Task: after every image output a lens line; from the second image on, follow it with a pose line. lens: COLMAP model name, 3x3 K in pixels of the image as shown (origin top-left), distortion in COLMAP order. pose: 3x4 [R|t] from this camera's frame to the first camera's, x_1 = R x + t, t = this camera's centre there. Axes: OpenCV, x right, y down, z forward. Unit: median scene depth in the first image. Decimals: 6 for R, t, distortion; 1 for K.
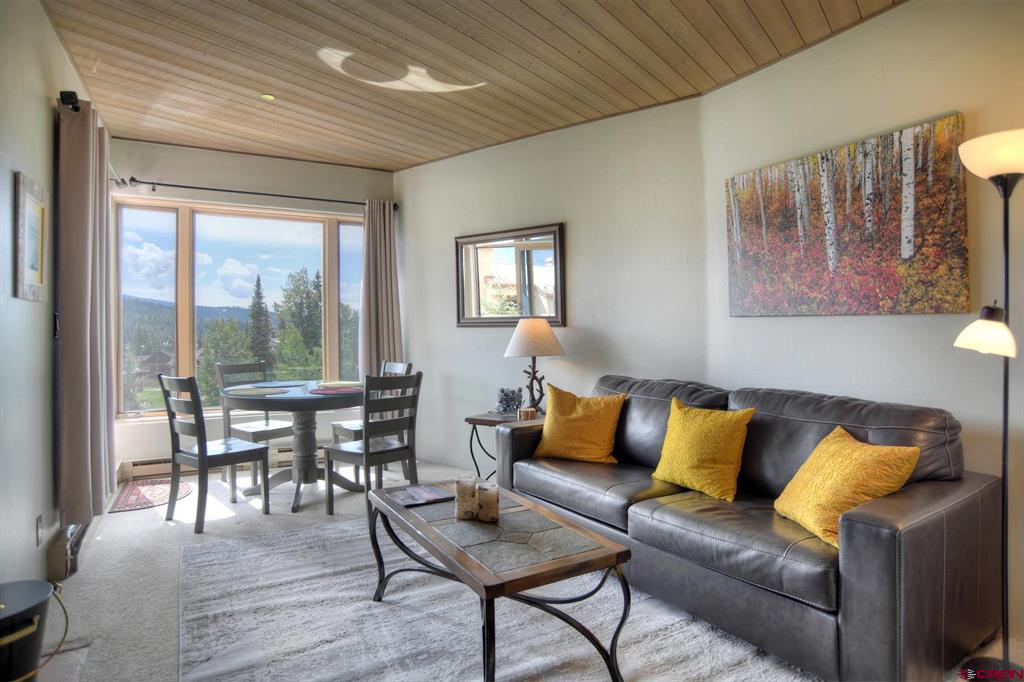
lens RADIAL K [[572.8, 0, 509.9], [0, 572.8, 334.0], [0, 0, 1]] dist [-0.048458, 0.013288]
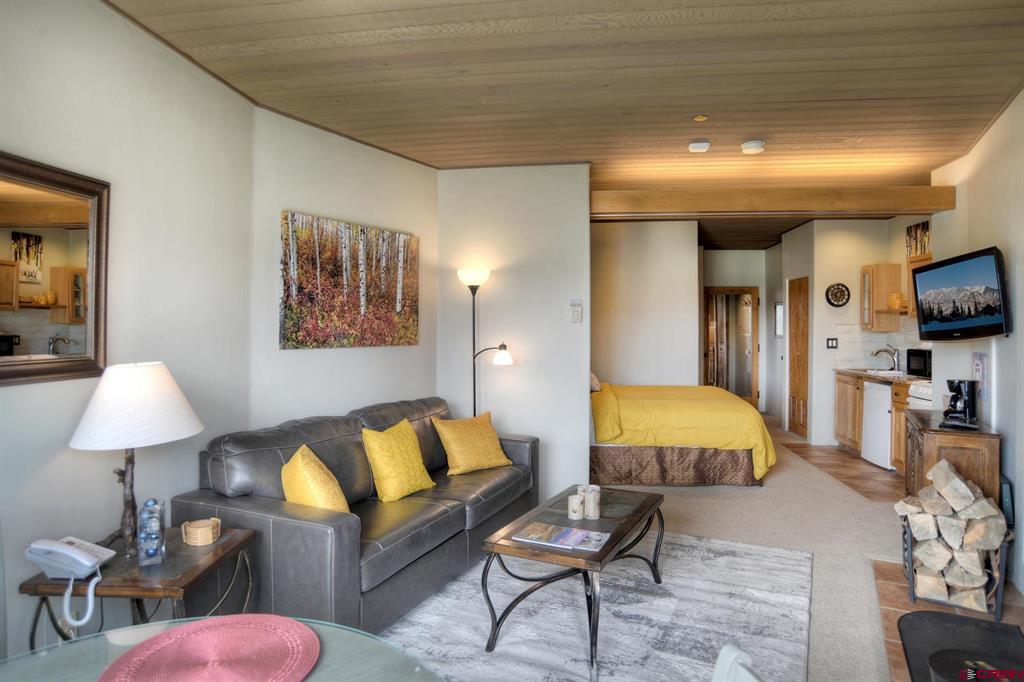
lens RADIAL K [[572.8, 0, 503.6], [0, 572.8, 337.1], [0, 0, 1]] dist [-0.048458, 0.013288]
pose [[-0.497821, -0.016928, 0.867114, -0.802773], [0.009501, 0.999643, 0.024970, -0.088756], [-0.867228, 0.020670, -0.497483, 1.393200]]
